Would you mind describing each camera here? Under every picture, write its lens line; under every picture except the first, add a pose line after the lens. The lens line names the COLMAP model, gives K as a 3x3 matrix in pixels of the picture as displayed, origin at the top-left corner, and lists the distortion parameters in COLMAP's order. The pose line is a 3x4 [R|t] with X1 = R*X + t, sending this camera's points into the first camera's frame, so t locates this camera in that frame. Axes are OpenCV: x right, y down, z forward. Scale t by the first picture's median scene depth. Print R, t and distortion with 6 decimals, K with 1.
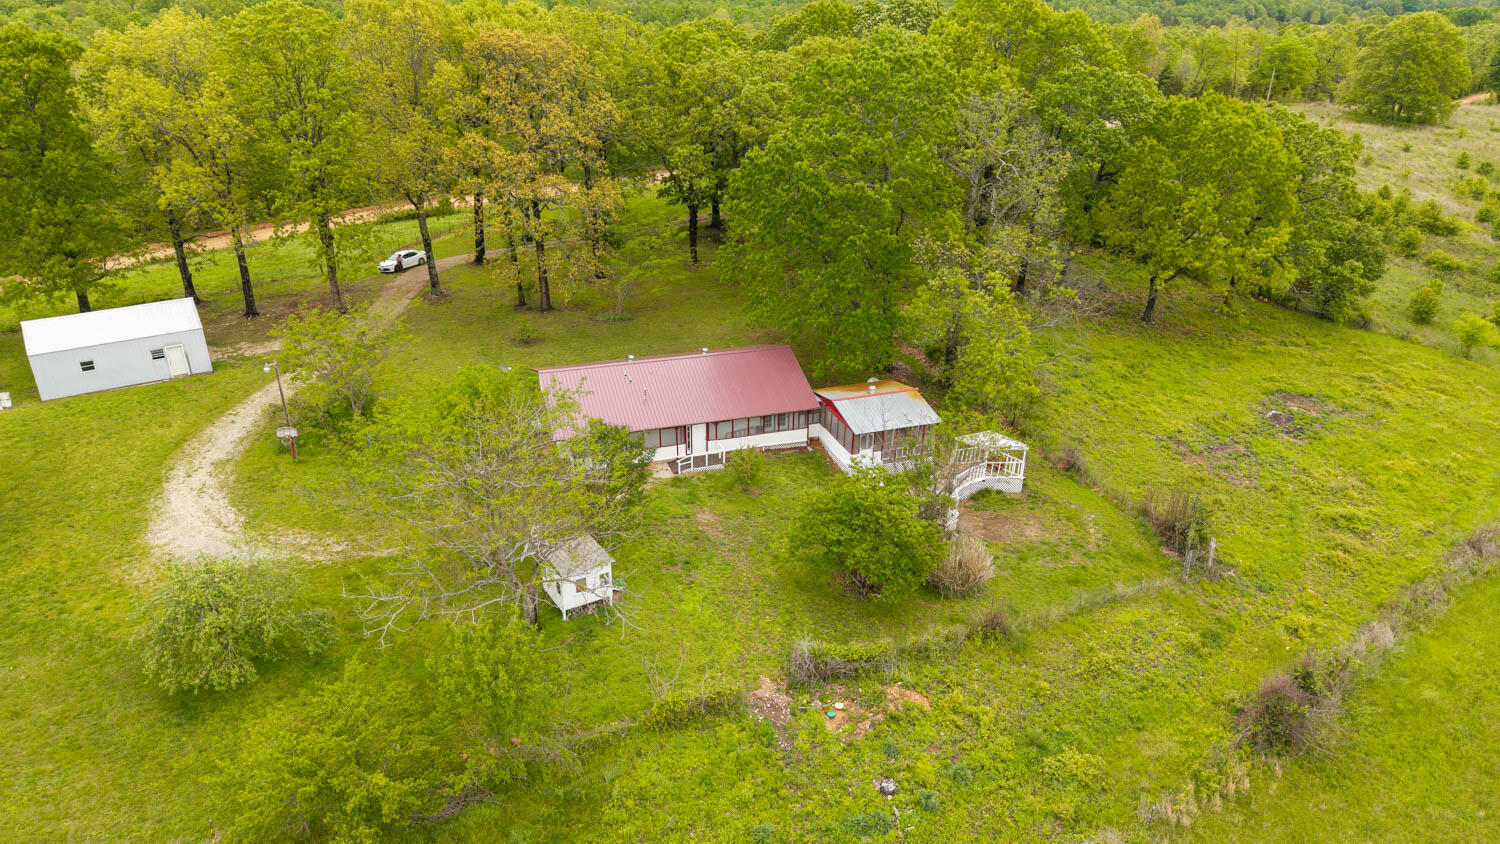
lens RADIAL K [[962.1, 0, 750.0], [0, 962.1, 422.0], [0, 0, 1]] dist [-0.002973, -0.000787]
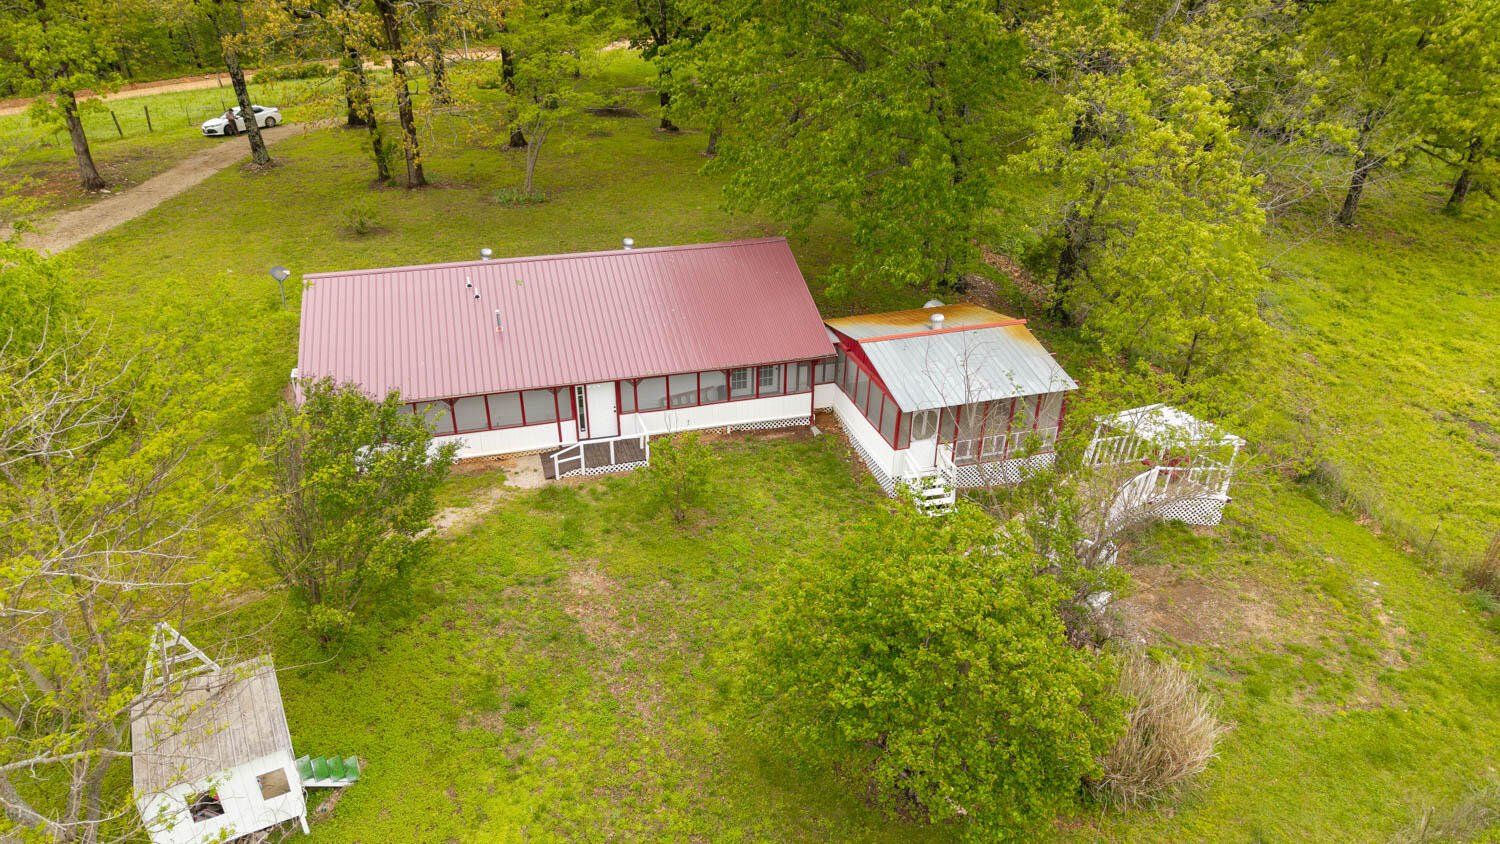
lens RADIAL K [[962.1, 0, 750.0], [0, 962.1, 422.0], [0, 0, 1]] dist [-0.002973, -0.000787]
pose [[0.999170, 0.020805, -0.035024, 0.045704], [-0.018113, 0.996982, 0.075486, -0.017163], [0.036489, -0.074789, 0.996532, 0.480117]]
